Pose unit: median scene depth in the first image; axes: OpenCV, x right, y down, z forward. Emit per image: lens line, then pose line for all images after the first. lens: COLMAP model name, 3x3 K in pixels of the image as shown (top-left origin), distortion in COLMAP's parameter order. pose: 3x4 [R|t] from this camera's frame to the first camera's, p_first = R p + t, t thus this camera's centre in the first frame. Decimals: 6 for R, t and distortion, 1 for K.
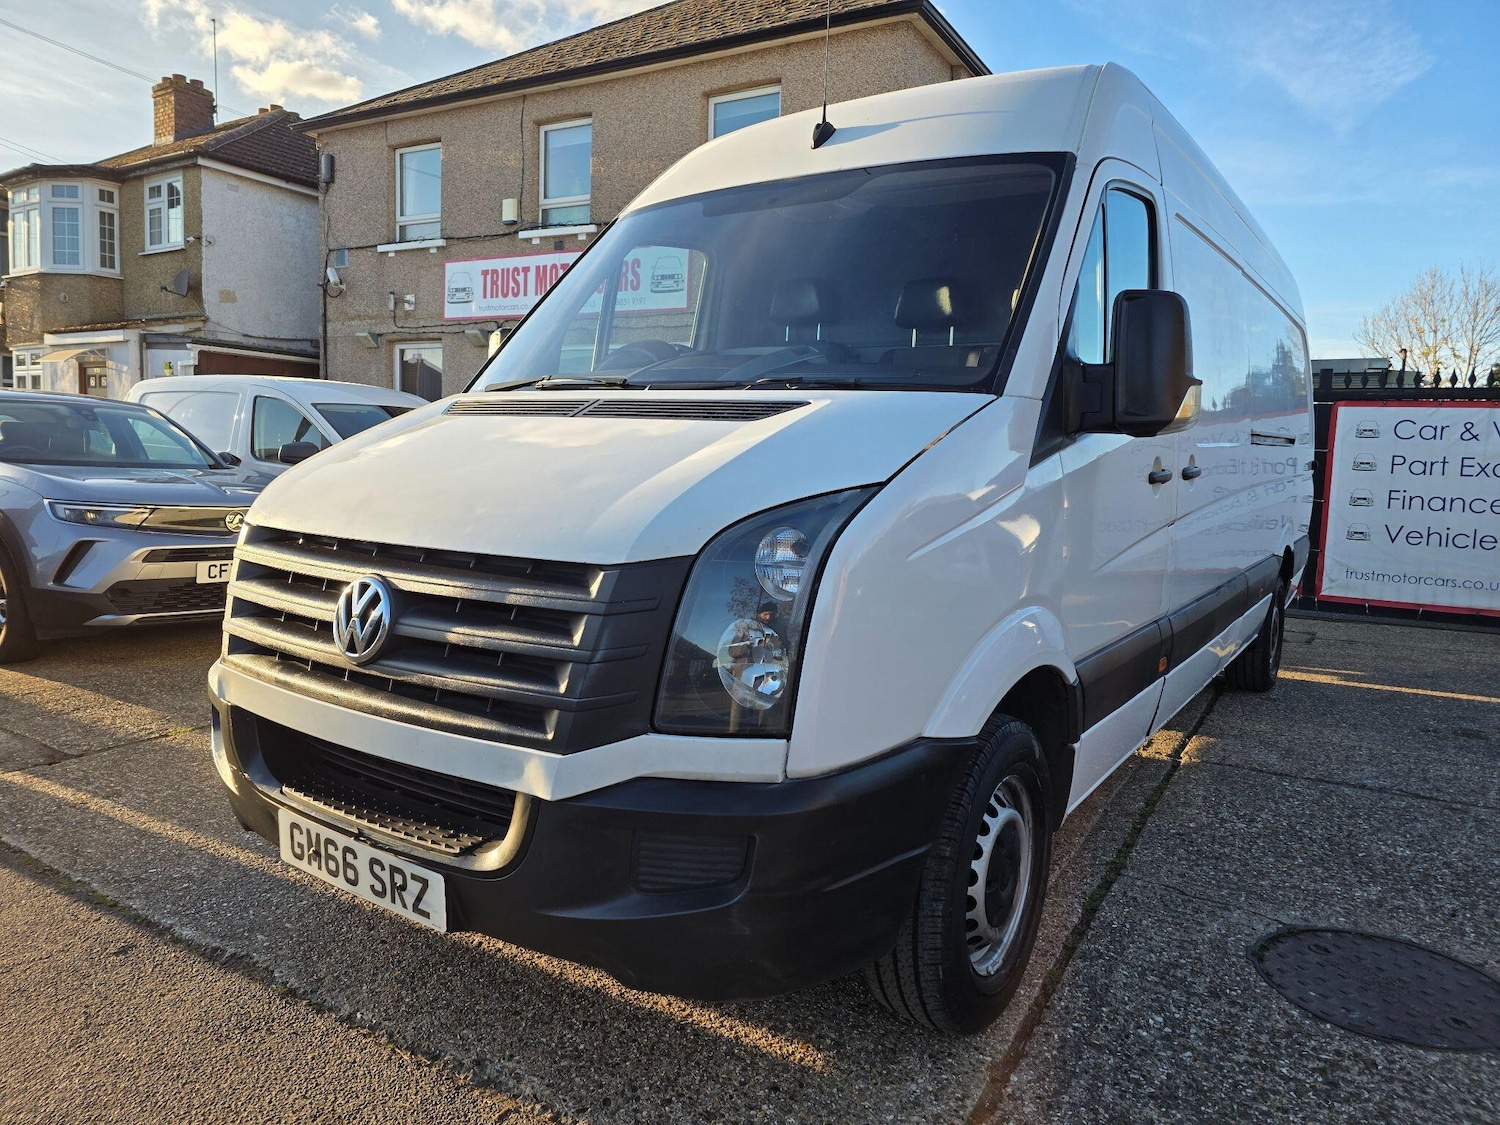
lens RADIAL K [[1005.7, 0, 748.0], [0, 1005.7, 548.3], [0, 0, 1]] dist [0.075036, -0.080324]
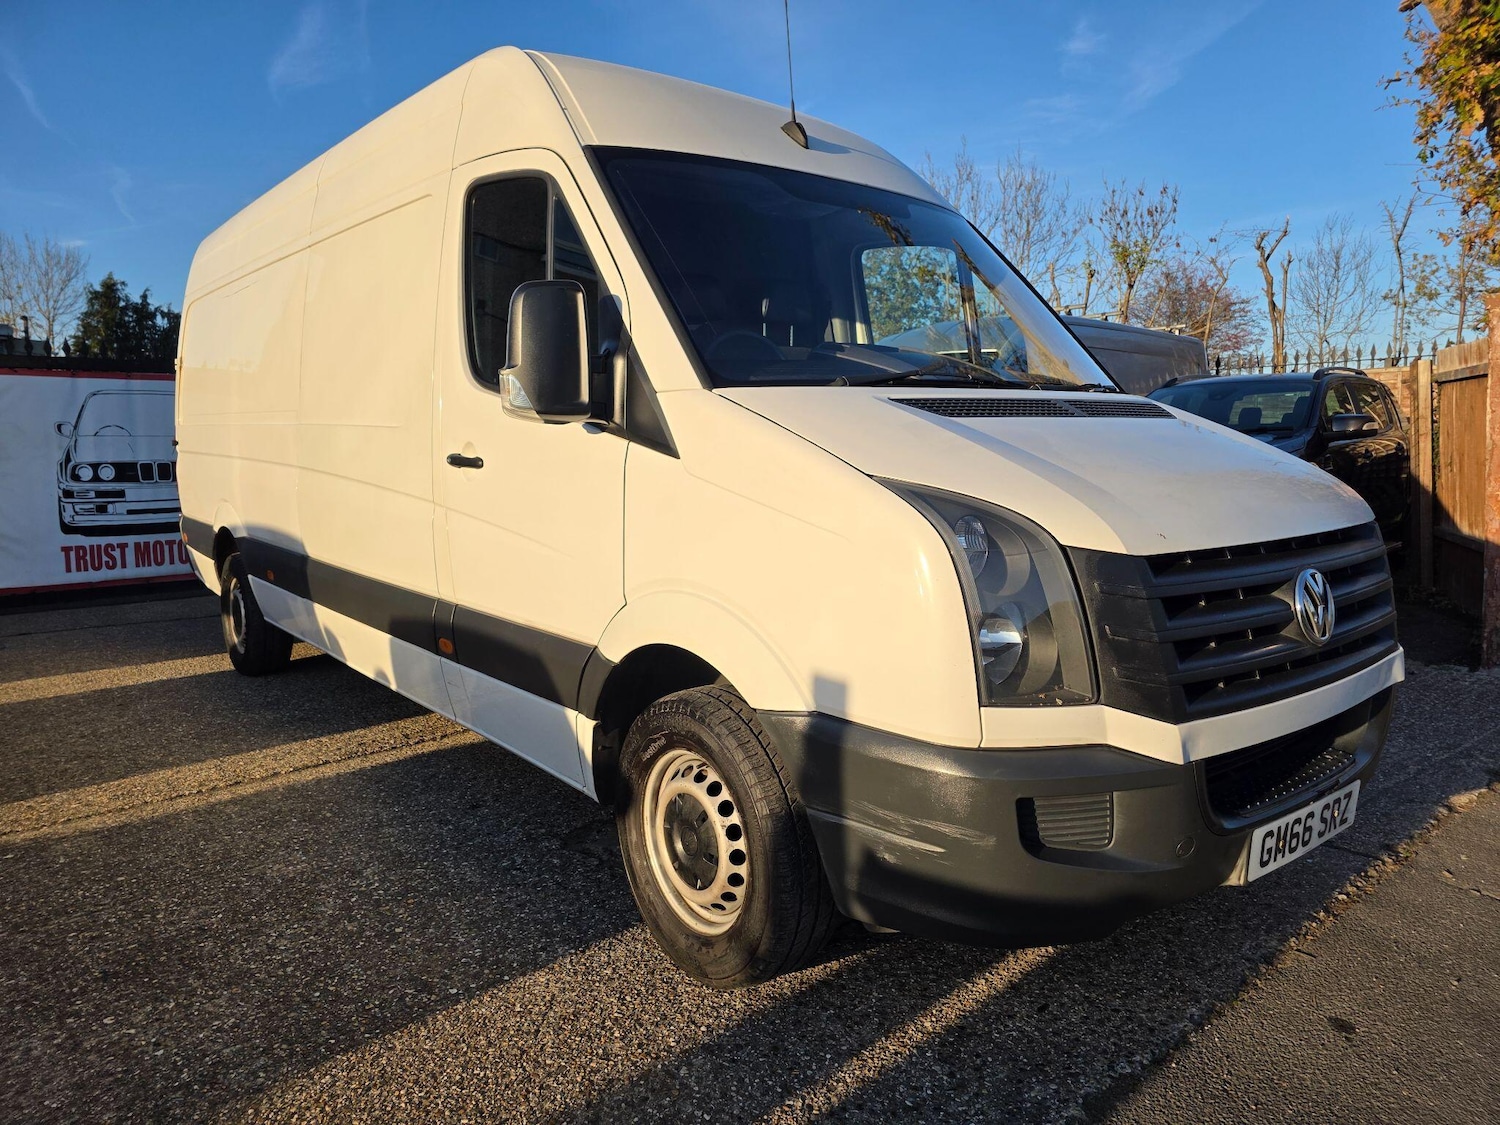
lens RADIAL K [[1007.9, 0, 756.1], [0, 1007.9, 550.1], [0, 0, 1]] dist [0.079733, -0.088460]
pose [[0.280708, -0.140554, 0.949446, -0.496853], [0.108409, 0.987532, 0.114141, -0.057646], [-0.953651, 0.070888, 0.292446, 0.384493]]
